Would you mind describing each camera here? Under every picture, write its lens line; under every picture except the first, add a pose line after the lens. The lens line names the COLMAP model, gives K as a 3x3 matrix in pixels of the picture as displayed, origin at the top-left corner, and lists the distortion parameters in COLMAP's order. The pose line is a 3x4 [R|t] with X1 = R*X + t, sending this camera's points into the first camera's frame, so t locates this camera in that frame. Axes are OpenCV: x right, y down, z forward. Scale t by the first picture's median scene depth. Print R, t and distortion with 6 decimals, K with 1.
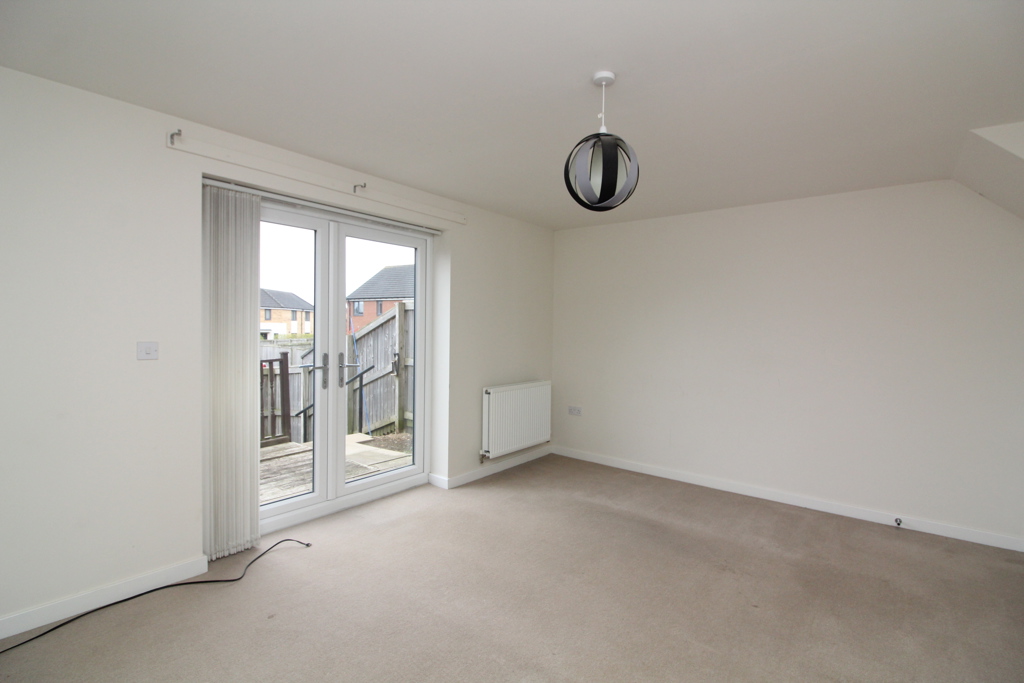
lens RADIAL K [[463.8, 0, 514.3], [0, 463.8, 336.2], [0, 0, 1]] dist [-0.031675, -0.000259]
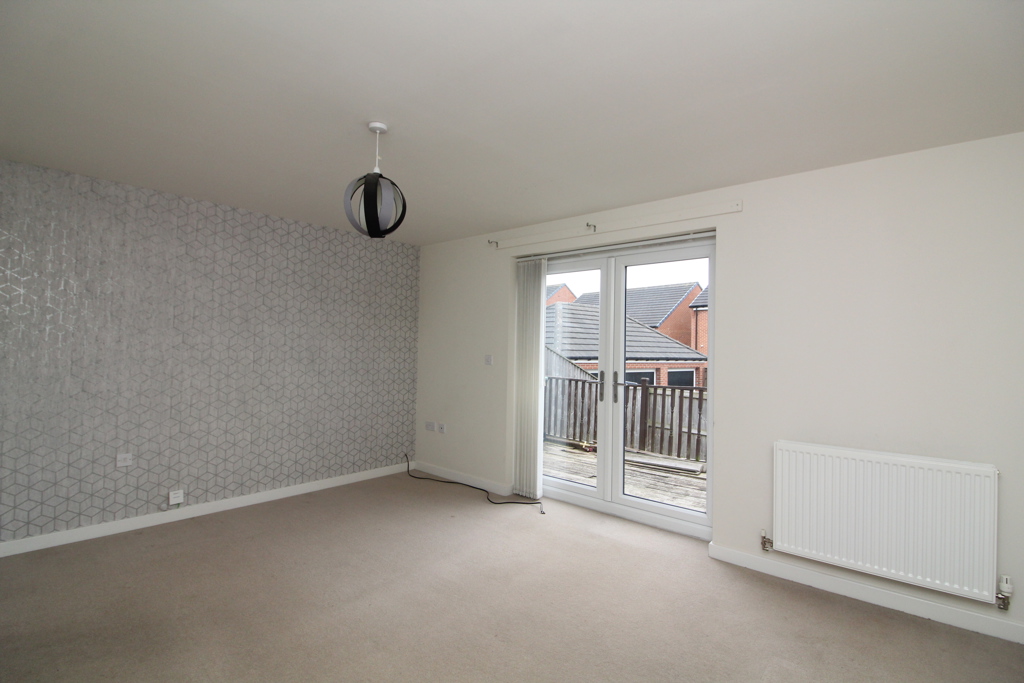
lens RADIAL K [[463.8, 0, 514.3], [0, 463.8, 336.2], [0, 0, 1]] dist [-0.031675, -0.000259]
pose [[-0.028715, -0.043323, -0.998648, 0.745190], [-0.041553, 0.998248, -0.042111, 0.007476], [0.998724, 0.040288, -0.030465, 0.775821]]
